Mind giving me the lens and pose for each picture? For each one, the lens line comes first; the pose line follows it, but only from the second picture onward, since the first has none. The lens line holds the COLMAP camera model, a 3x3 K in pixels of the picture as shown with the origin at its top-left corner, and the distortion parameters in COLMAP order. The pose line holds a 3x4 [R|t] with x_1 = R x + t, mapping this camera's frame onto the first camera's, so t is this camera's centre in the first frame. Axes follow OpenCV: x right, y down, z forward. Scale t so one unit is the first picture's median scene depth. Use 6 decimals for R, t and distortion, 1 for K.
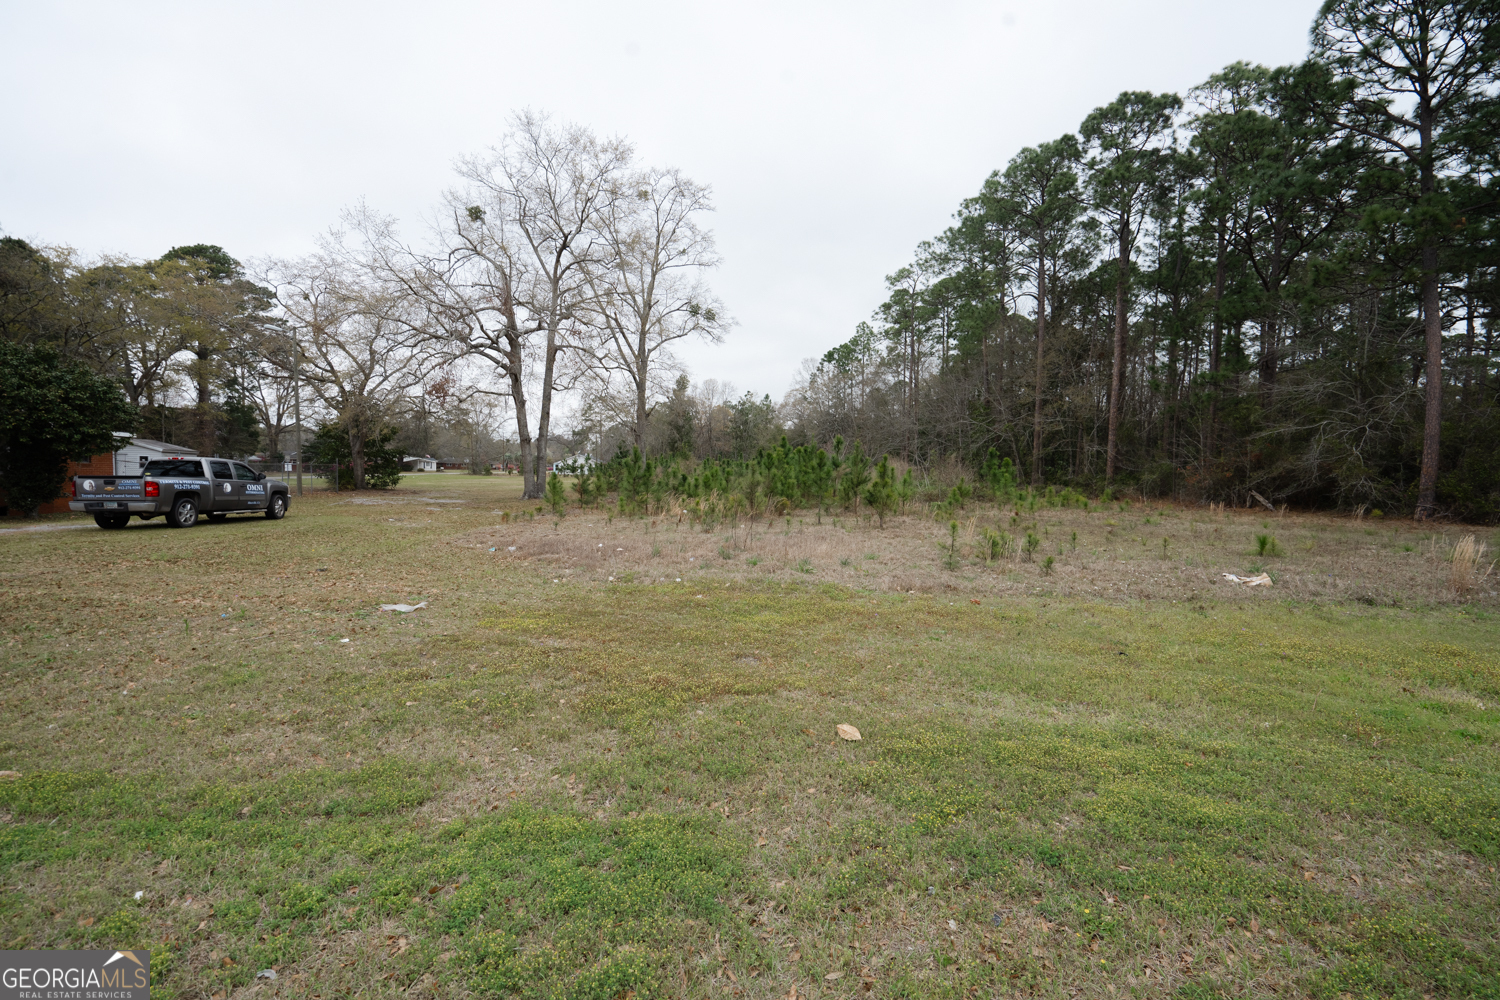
lens RADIAL K [[691.6, 0, 744.6], [0, 691.6, 499.8], [0, 0, 1]] dist [-0.001748, 0.001959]
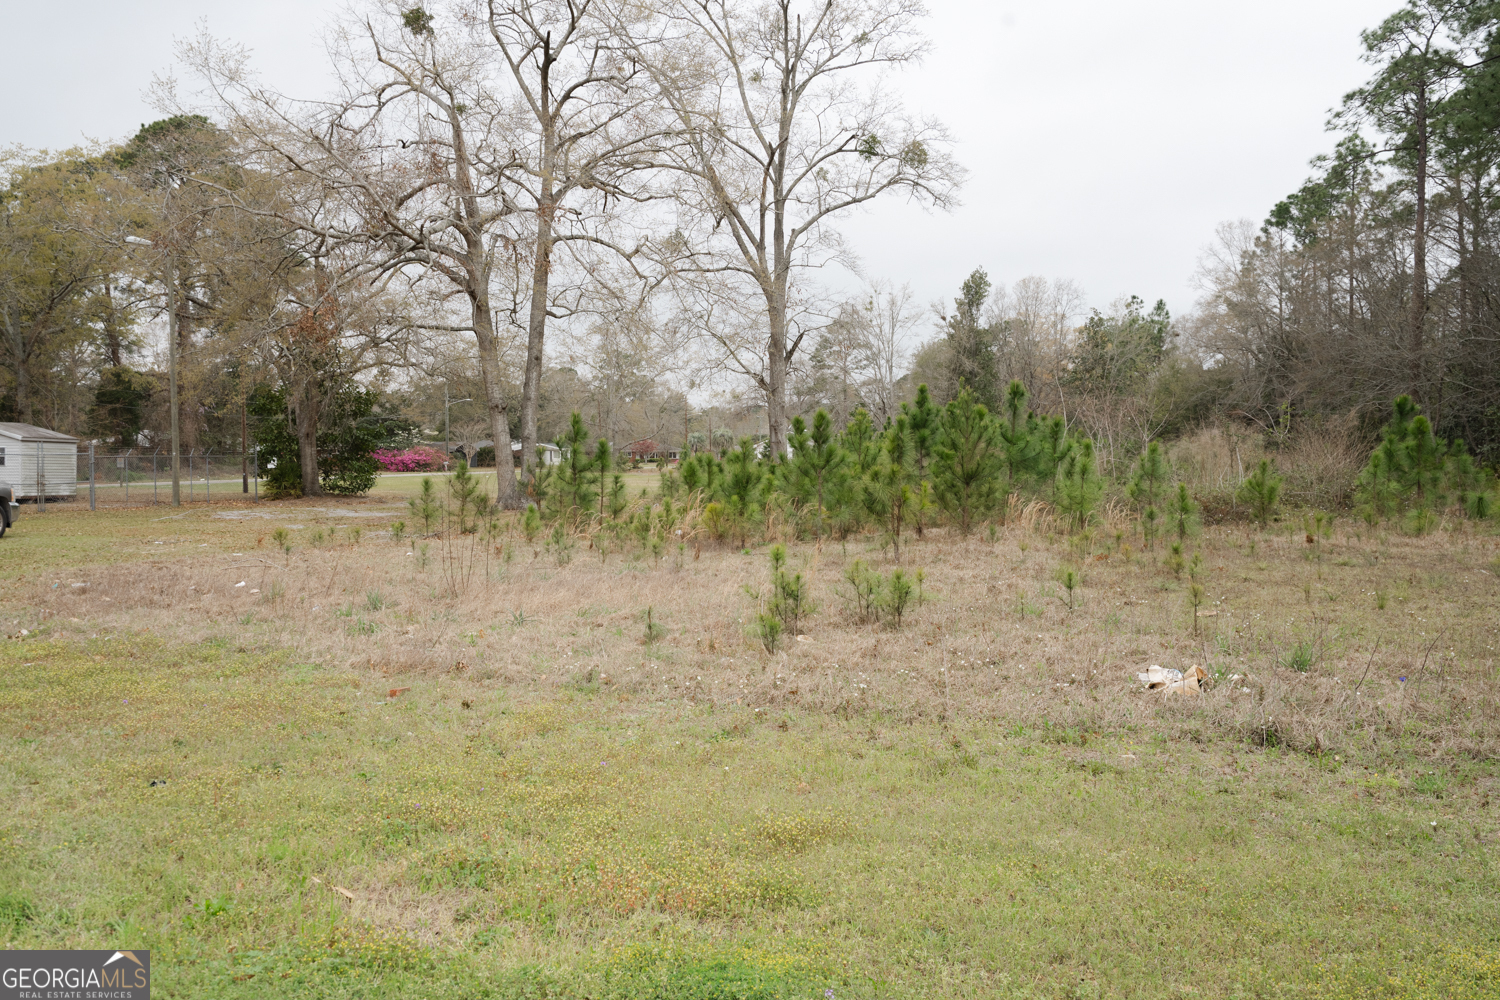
lens RADIAL K [[1349.4, 0, 750.0], [0, 1349.4, 500.0], [0, 0, 1]] dist [0.000633, -0.000627]
pose [[0.939142, -0.002675, -0.343519, 0.182041], [-0.002324, 0.999897, -0.014139, 0.003330], [0.343521, 0.014077, 0.939039, 0.024160]]
